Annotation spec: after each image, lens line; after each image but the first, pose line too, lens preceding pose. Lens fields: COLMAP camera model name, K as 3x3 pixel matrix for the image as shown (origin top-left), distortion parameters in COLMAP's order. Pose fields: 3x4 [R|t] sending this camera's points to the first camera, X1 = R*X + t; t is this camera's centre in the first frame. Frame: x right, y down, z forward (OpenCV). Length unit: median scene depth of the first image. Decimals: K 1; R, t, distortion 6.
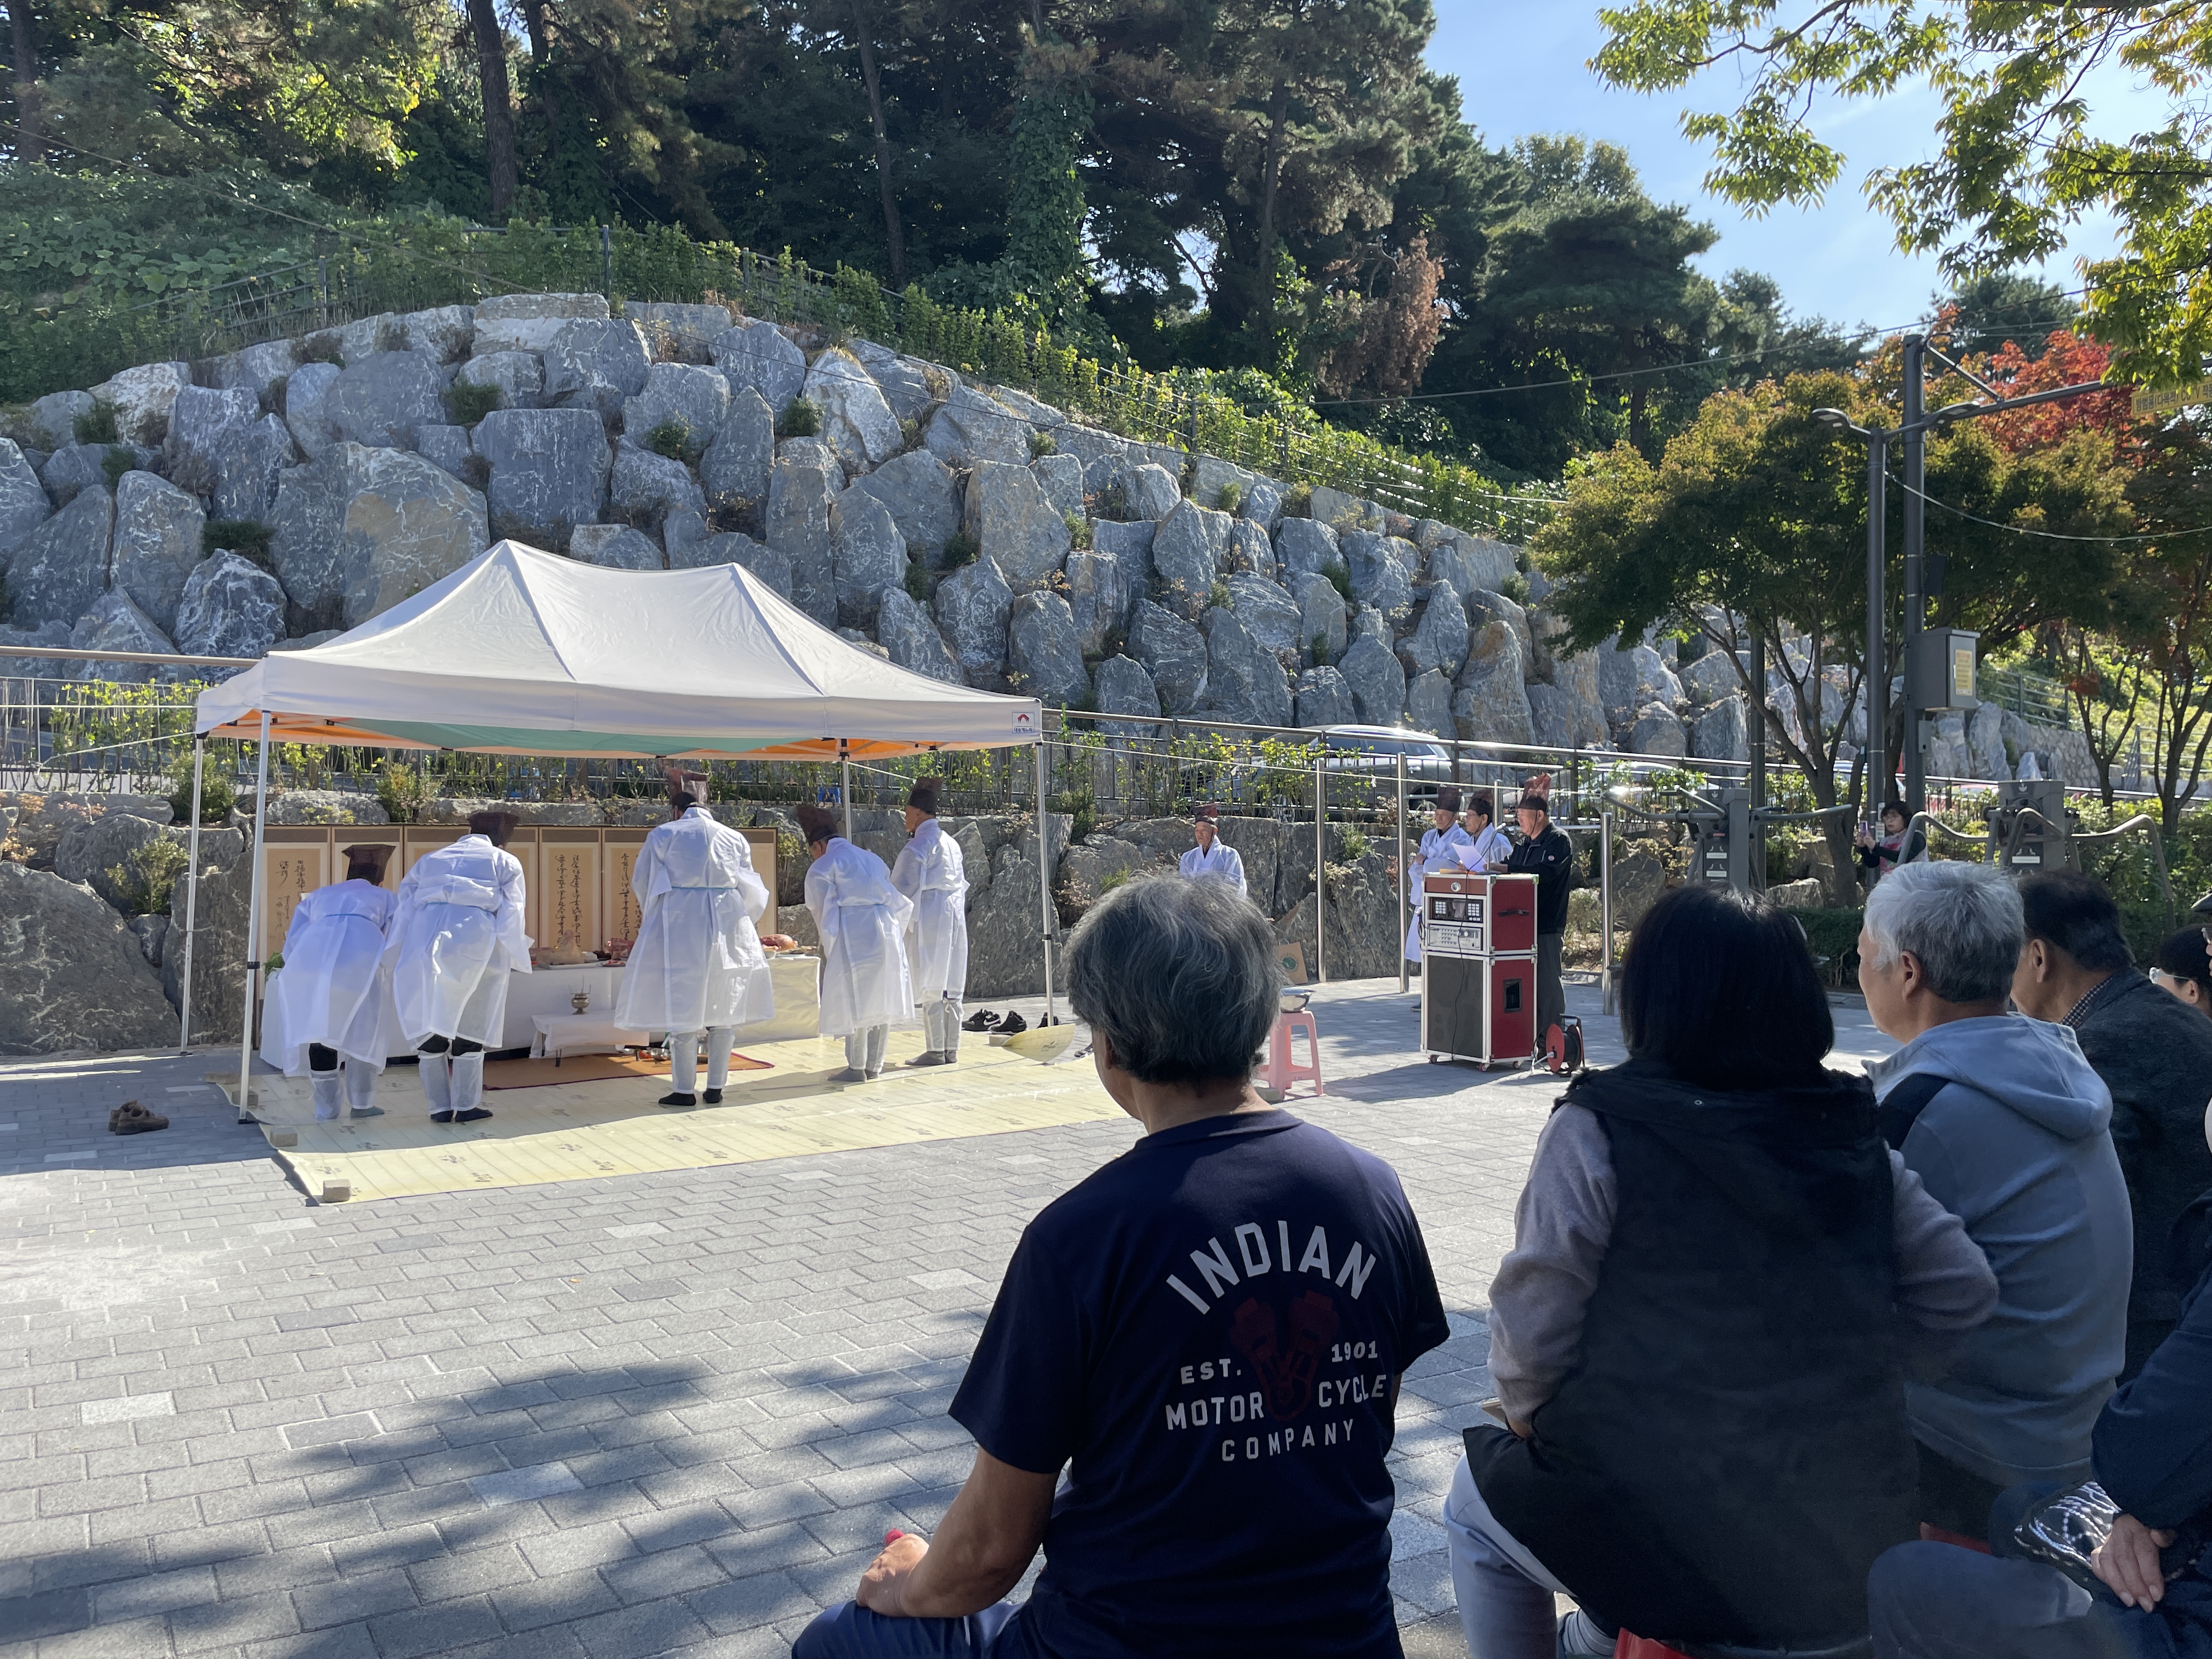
lens RADIAL K [[1672.9, 0, 1115.1], [0, 1672.9, 837.4], [0, 0, 1]] dist [0.099662, -0.141509]
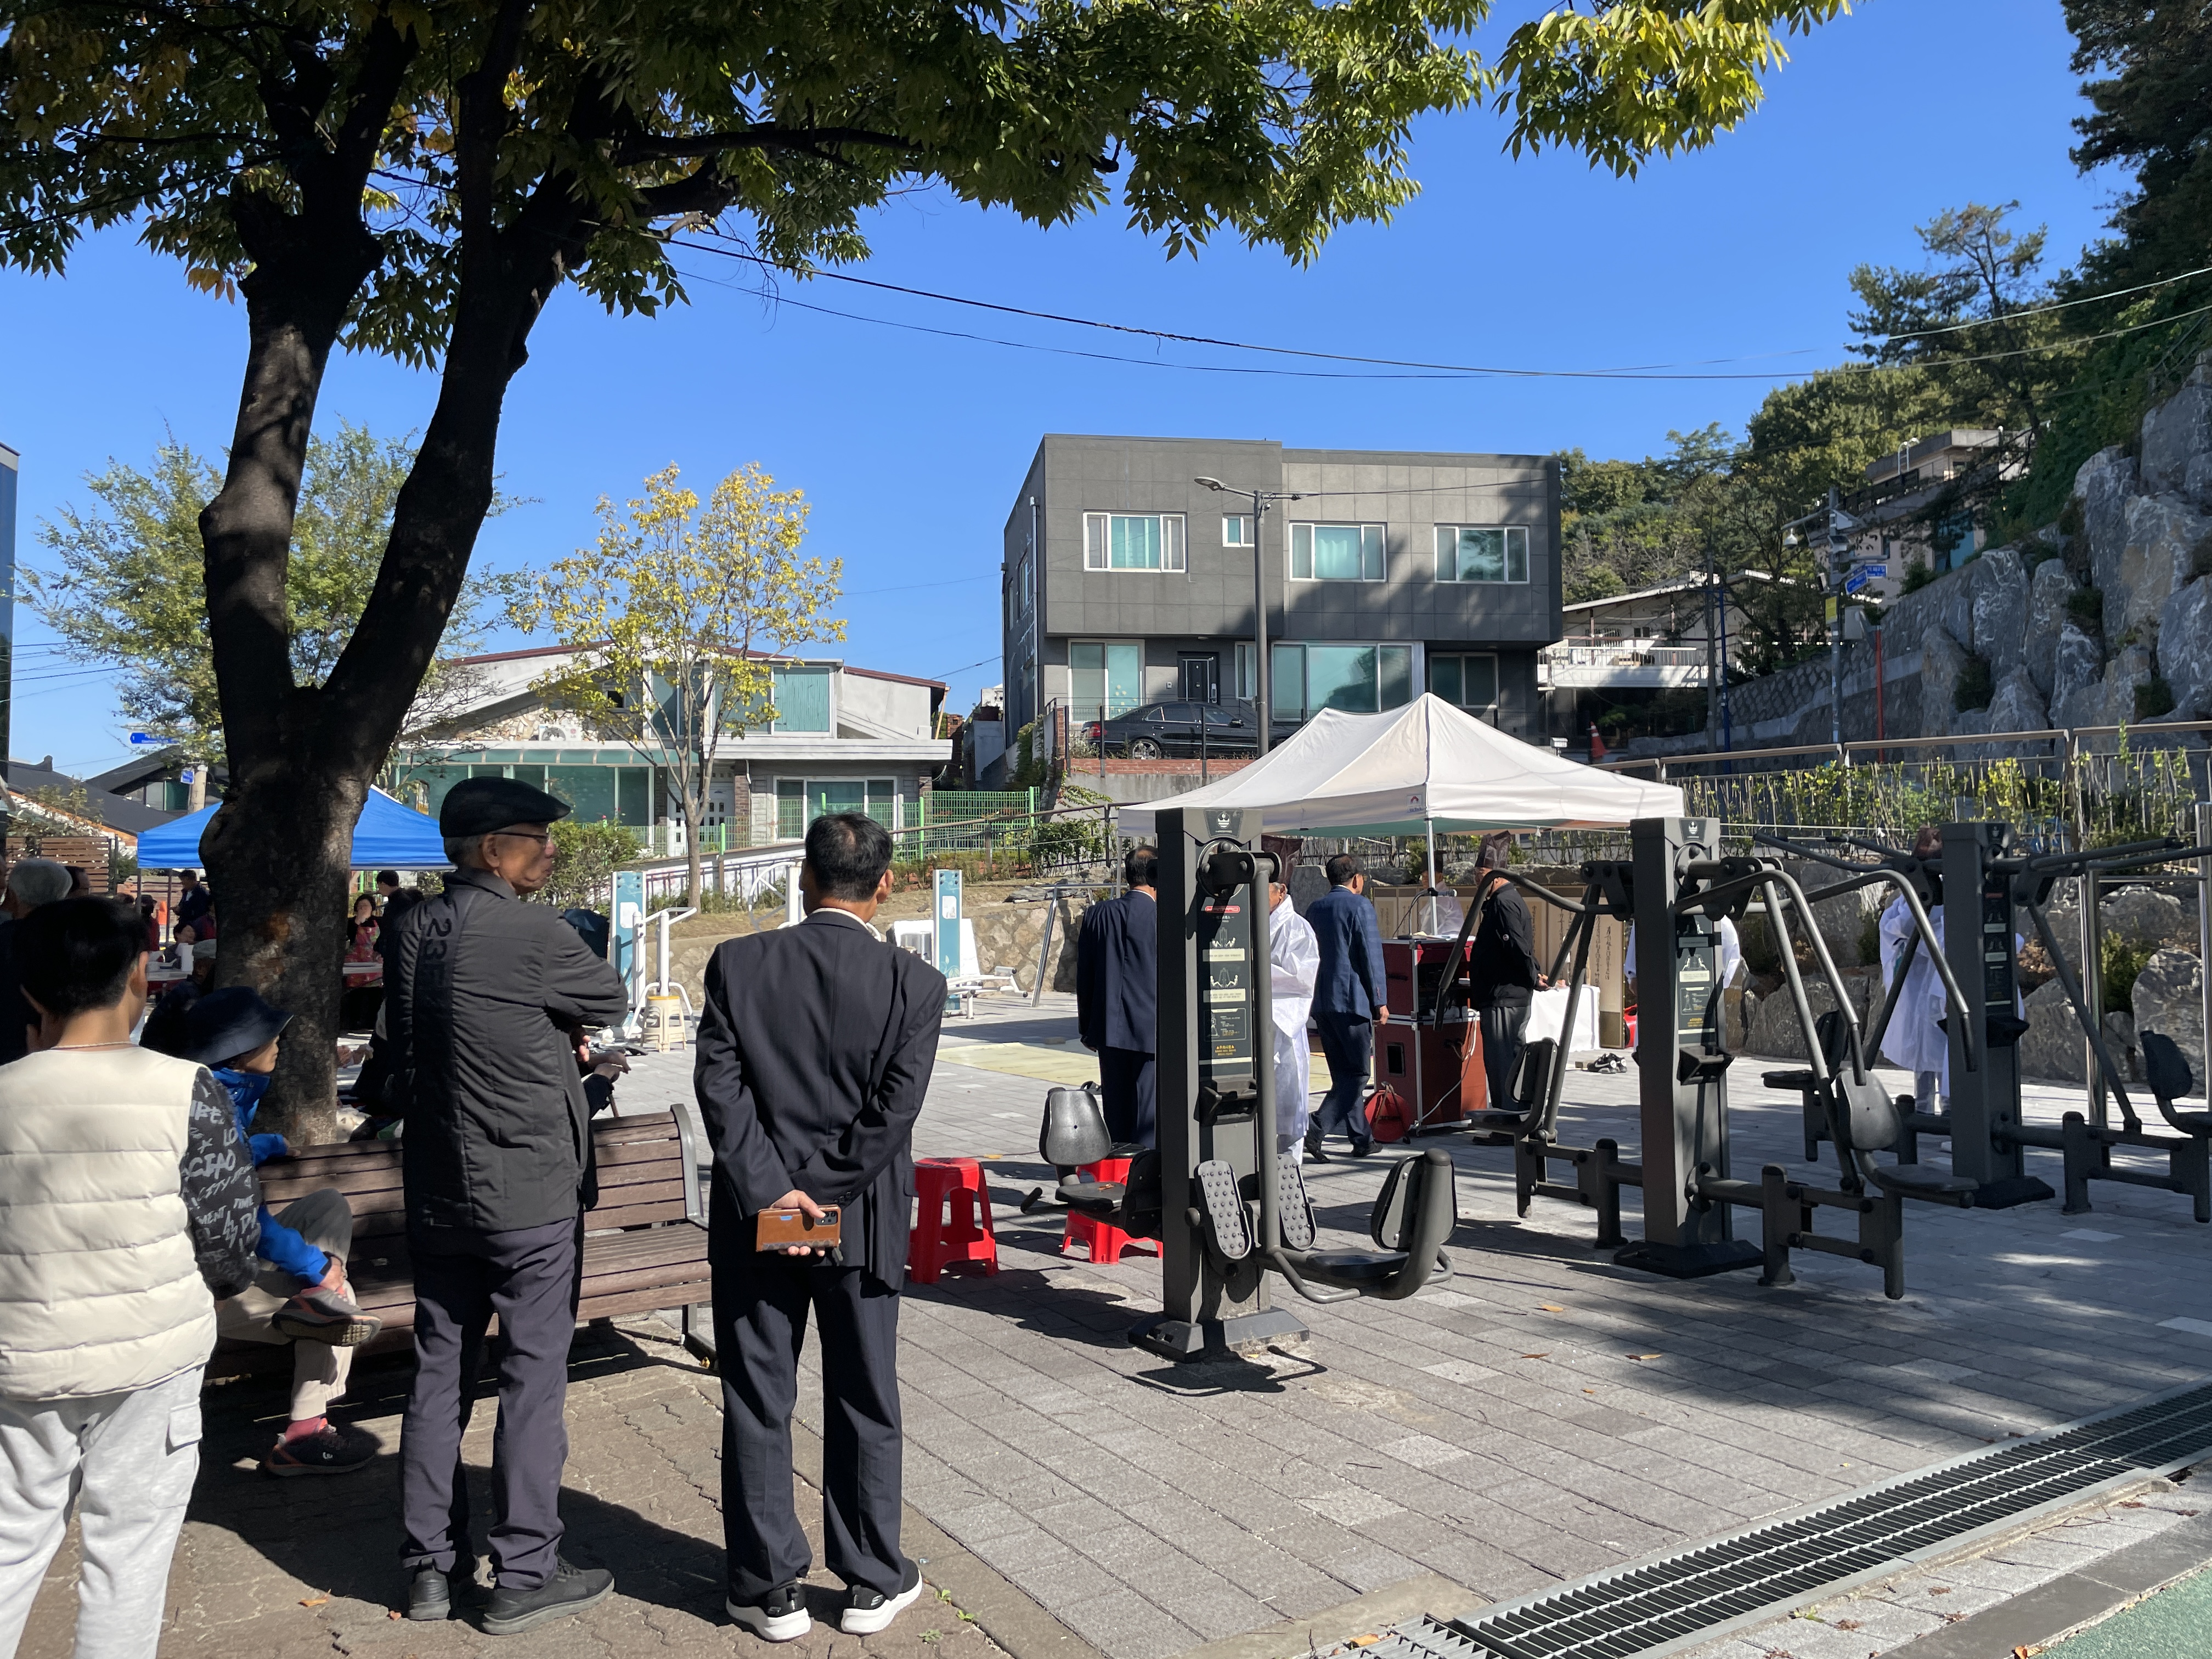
lens RADIAL K [[1677.7, 0, 1104.7], [0, 1677.7, 817.0], [0, 0, 1]] dist [0.101946, -0.143564]
pose [[-0.025884, -0.040454, -0.998846, 0.540702], [0.012689, 0.999087, -0.040793, -0.005060], [0.999584, -0.013731, -0.025347, 0.374115]]
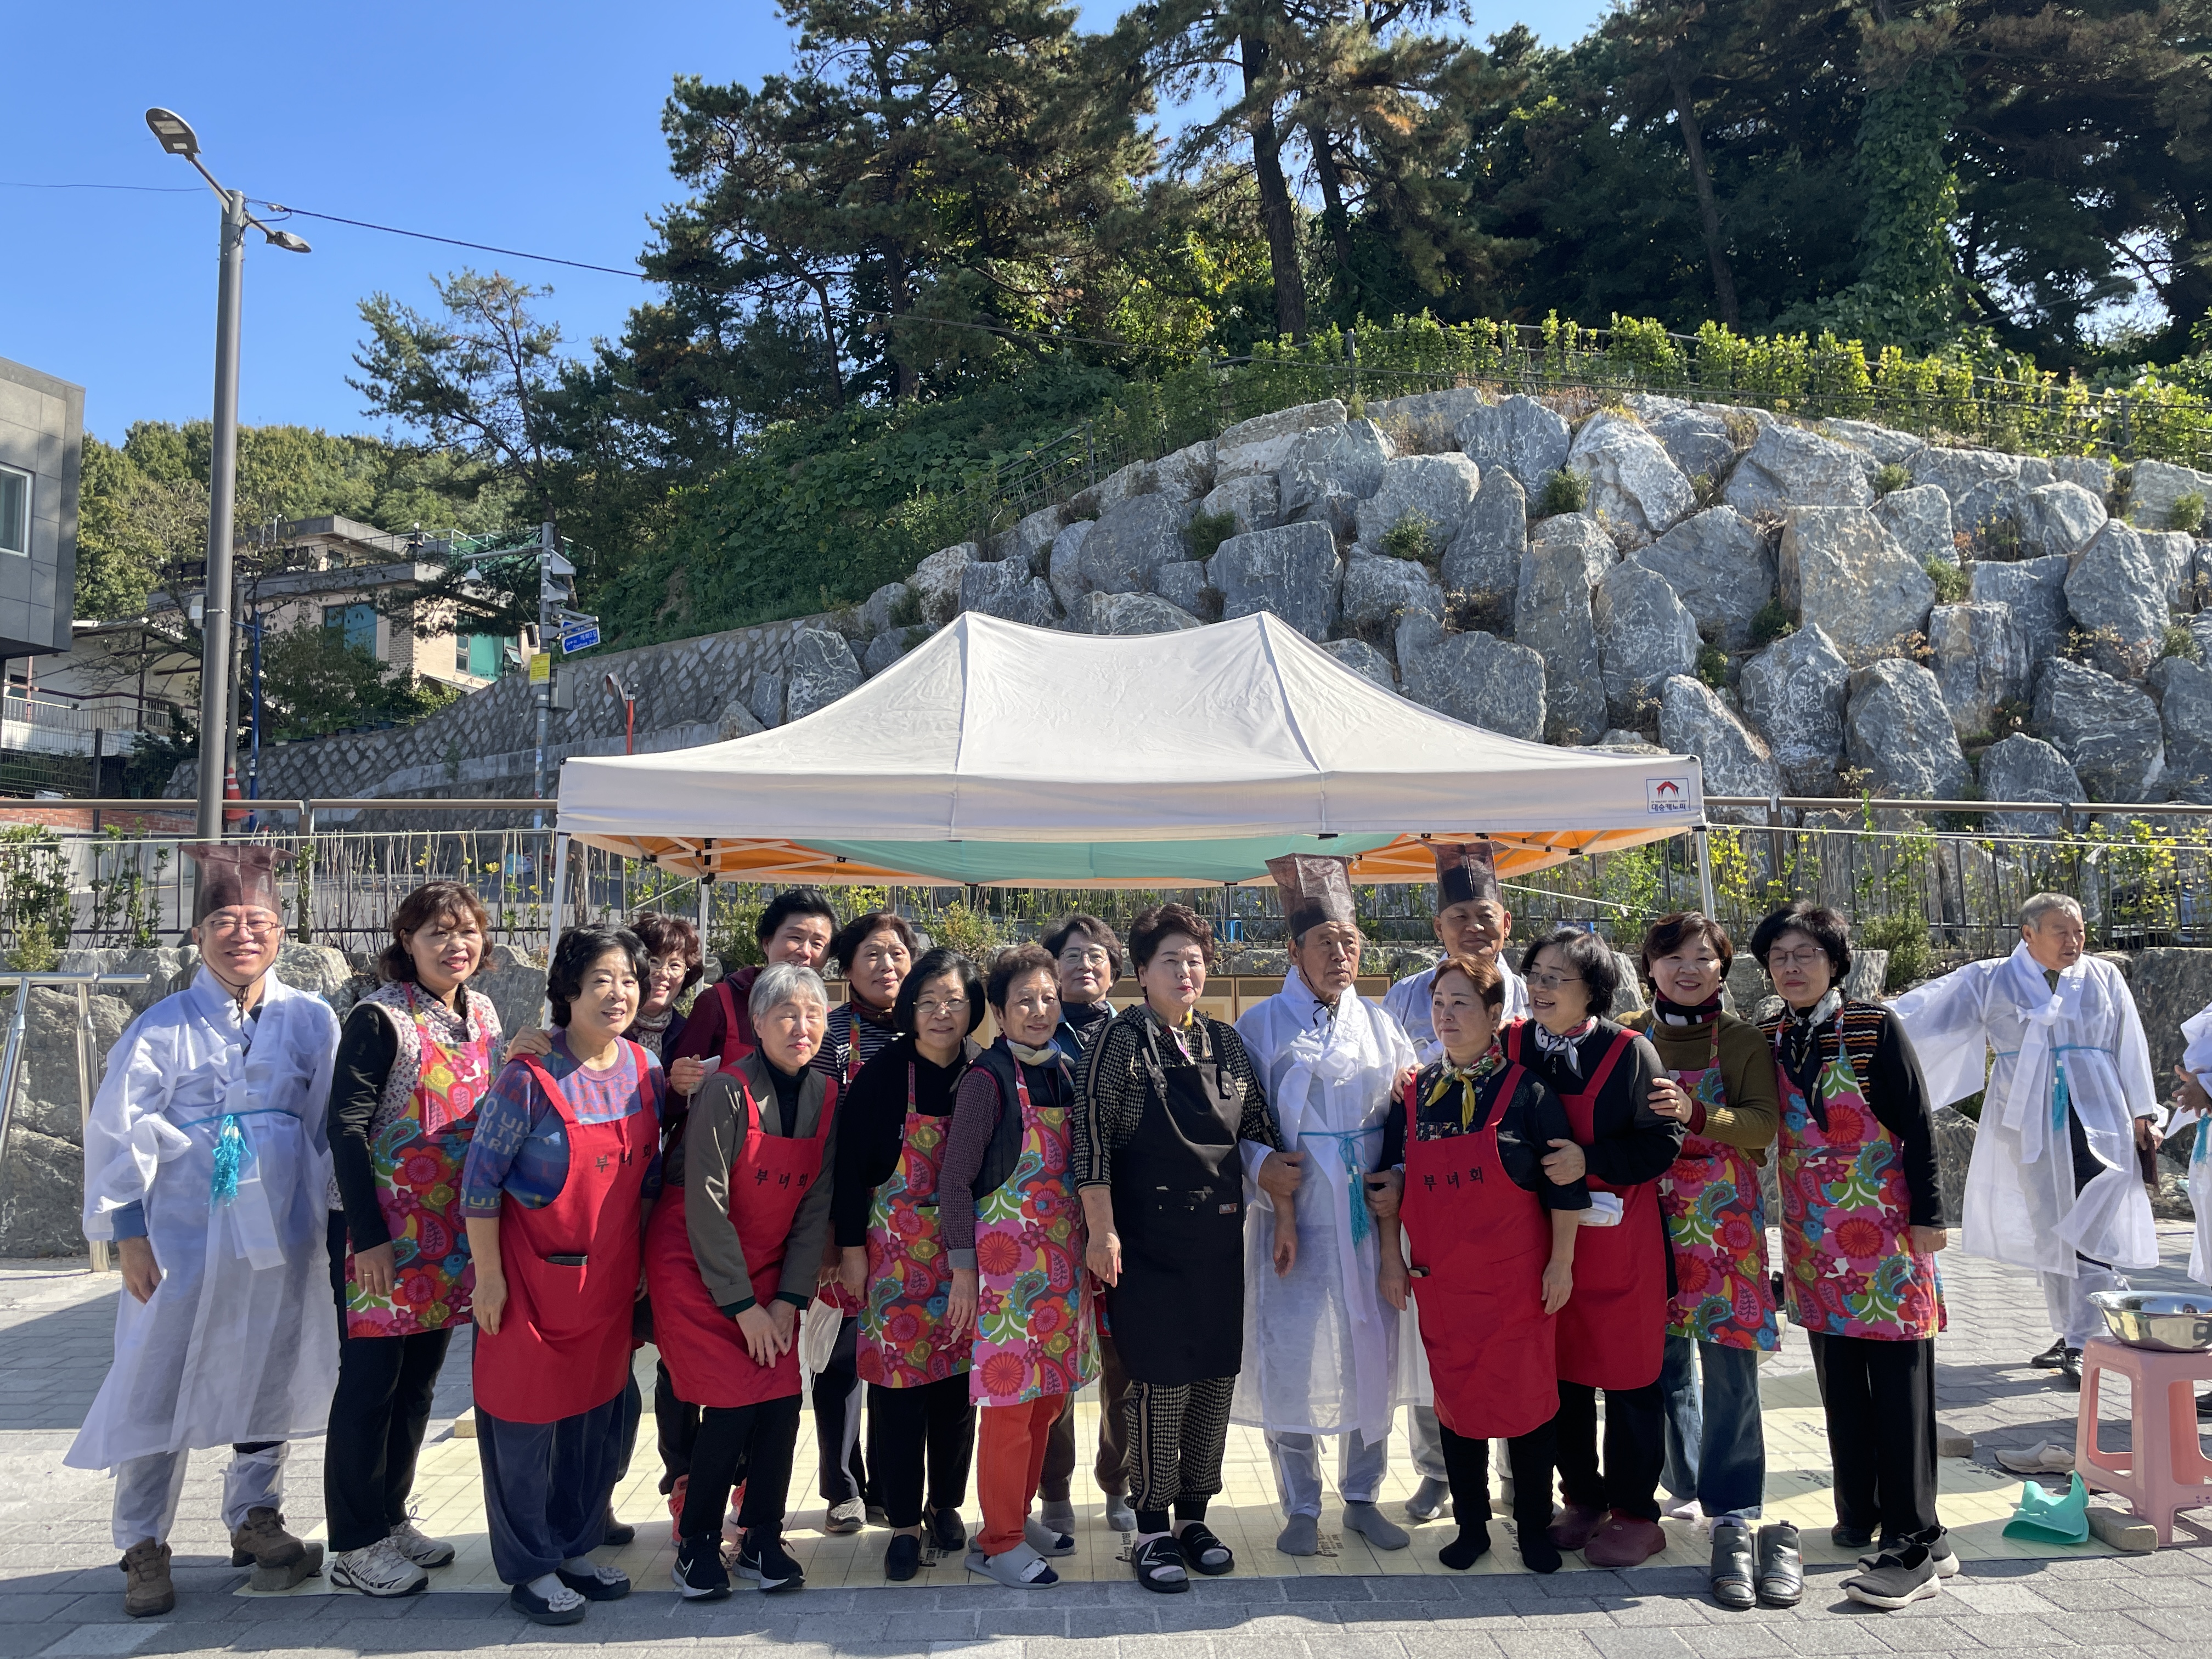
lens RADIAL K [[1677.7, 0, 1104.7], [0, 1677.7, 817.0], [0, 0, 1]] dist [0.101946, -0.143564]
pose [[0.858714, -0.065776, -0.508216, 0.038515], [0.013056, 0.994215, -0.106616, 0.001387], [0.512288, 0.084918, 0.854605, 0.166207]]
